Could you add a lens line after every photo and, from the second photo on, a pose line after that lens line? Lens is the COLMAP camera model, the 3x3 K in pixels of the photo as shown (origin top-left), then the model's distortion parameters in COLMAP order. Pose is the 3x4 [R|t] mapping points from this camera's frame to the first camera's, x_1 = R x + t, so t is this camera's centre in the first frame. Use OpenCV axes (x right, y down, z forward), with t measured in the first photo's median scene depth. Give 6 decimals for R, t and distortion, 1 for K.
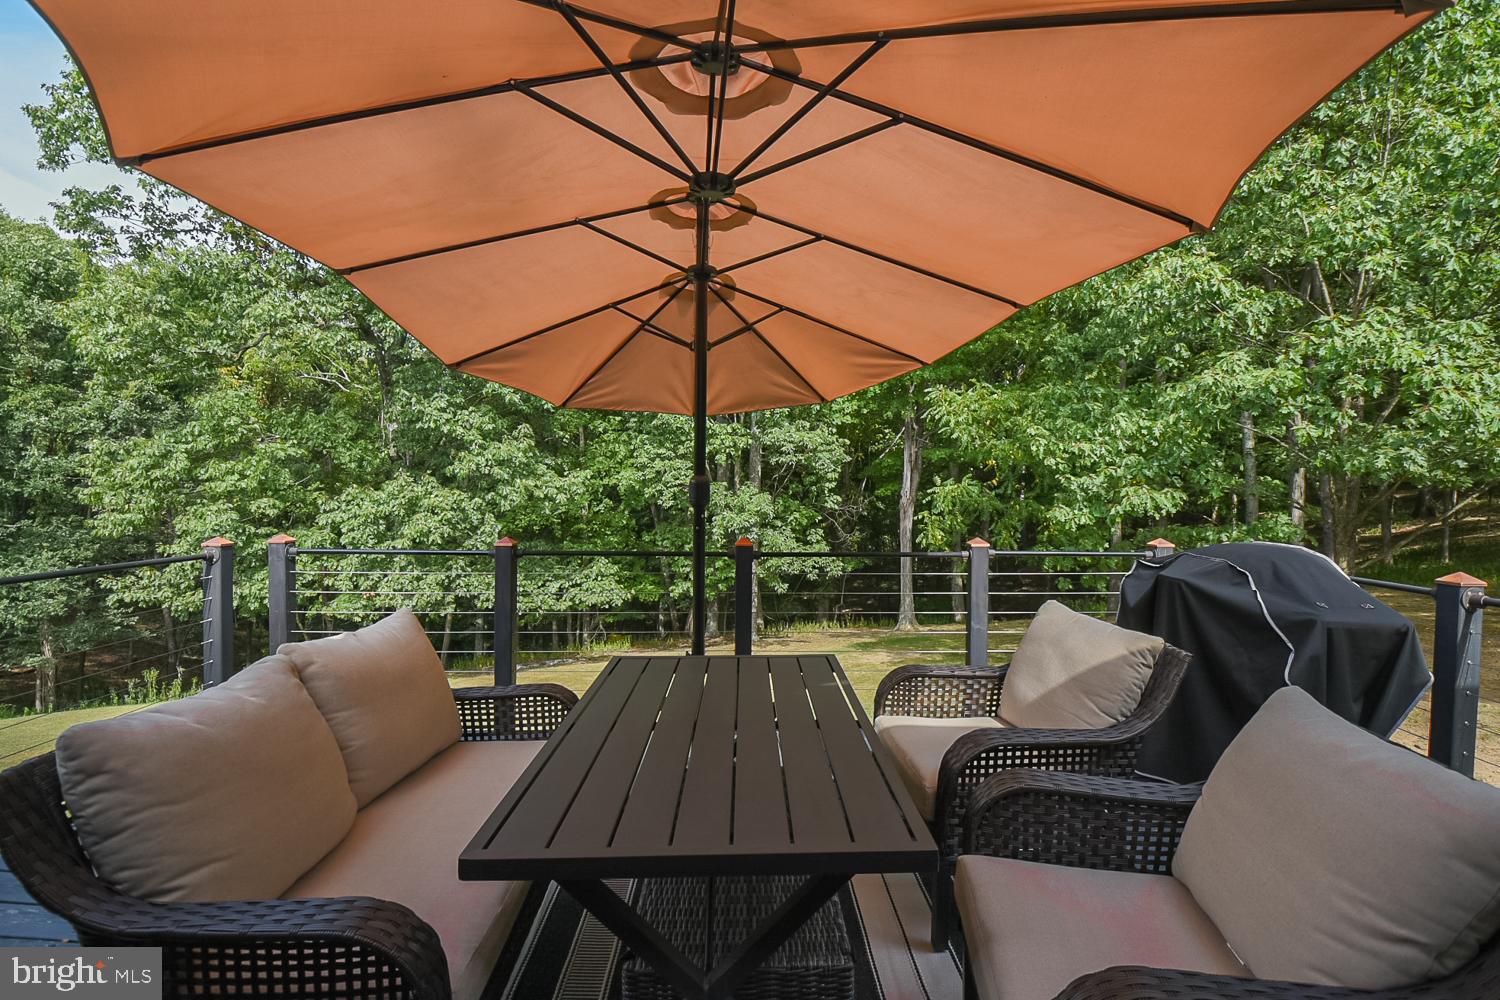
lens RADIAL K [[667.6, 0, 754.4], [0, 667.6, 499.0], [0, 0, 1]] dist [0.008272, -0.019342]
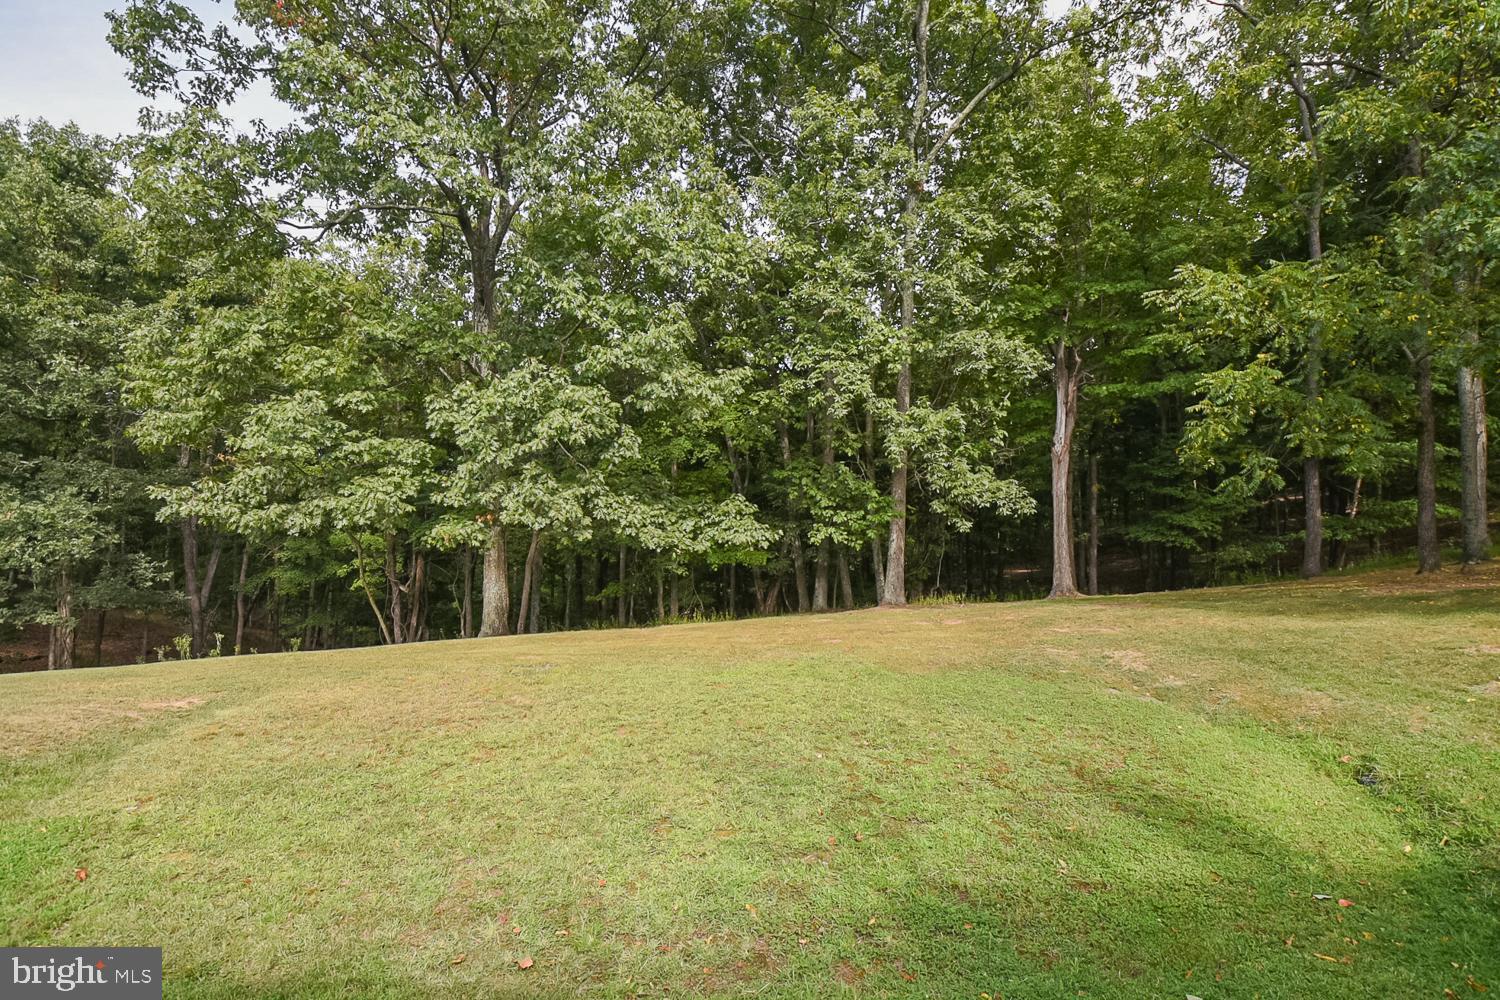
lens RADIAL K [[677.1, 0, 723.1], [0, 677.1, 502.4], [0, 0, 1]] dist [-0.001663, -0.011170]
pose [[0.999461, 0.006991, -0.032073, -0.246332], [-0.007625, 0.999777, -0.019701, 0.127940], [0.031928, 0.019934, 0.999291, 0.194443]]
